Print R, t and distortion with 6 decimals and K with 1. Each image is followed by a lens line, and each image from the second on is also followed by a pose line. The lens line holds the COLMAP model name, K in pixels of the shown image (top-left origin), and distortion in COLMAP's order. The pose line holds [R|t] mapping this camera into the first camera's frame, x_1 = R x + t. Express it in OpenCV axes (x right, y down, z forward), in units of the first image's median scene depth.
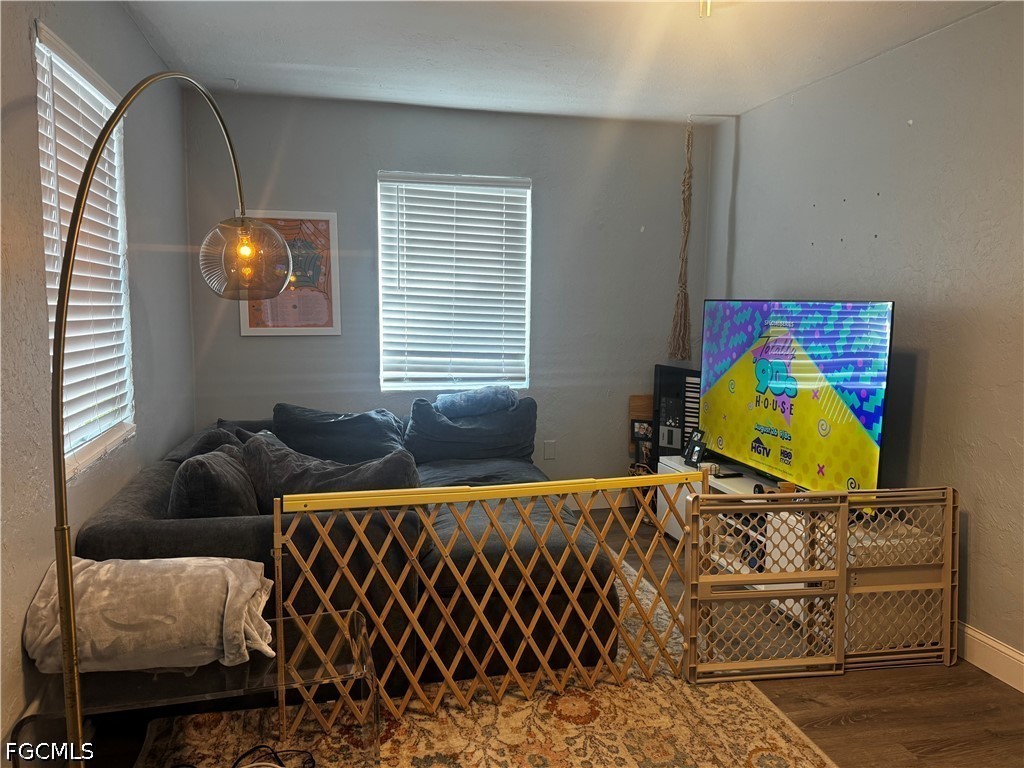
lens RADIAL K [[761.5, 0, 515.8], [0, 761.5, 383.5], [0, 0, 1]] dist [0.065641, -0.003267]
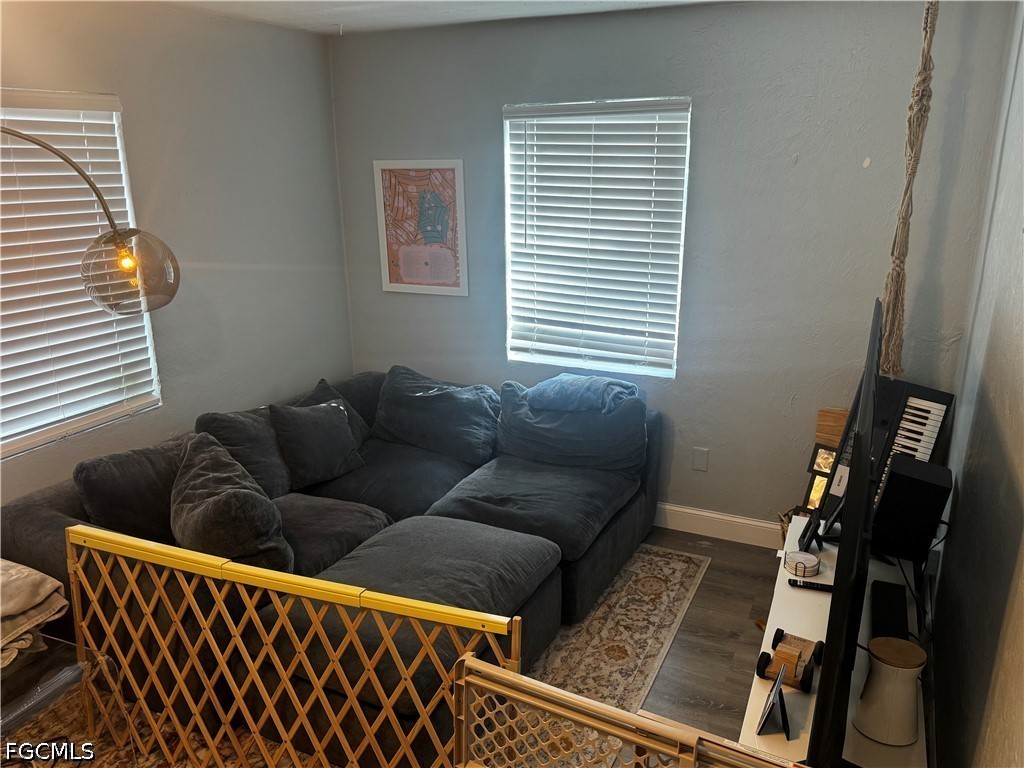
lens RADIAL K [[761.5, 0, 515.0], [0, 761.5, 386.6], [0, 0, 1]] dist [0.065641, -0.003267]
pose [[0.775975, 0.162081, -0.609584, 0.385632], [-0.050045, 0.979195, 0.196651, -0.137576], [0.628775, -0.122090, 0.767943, 0.312085]]
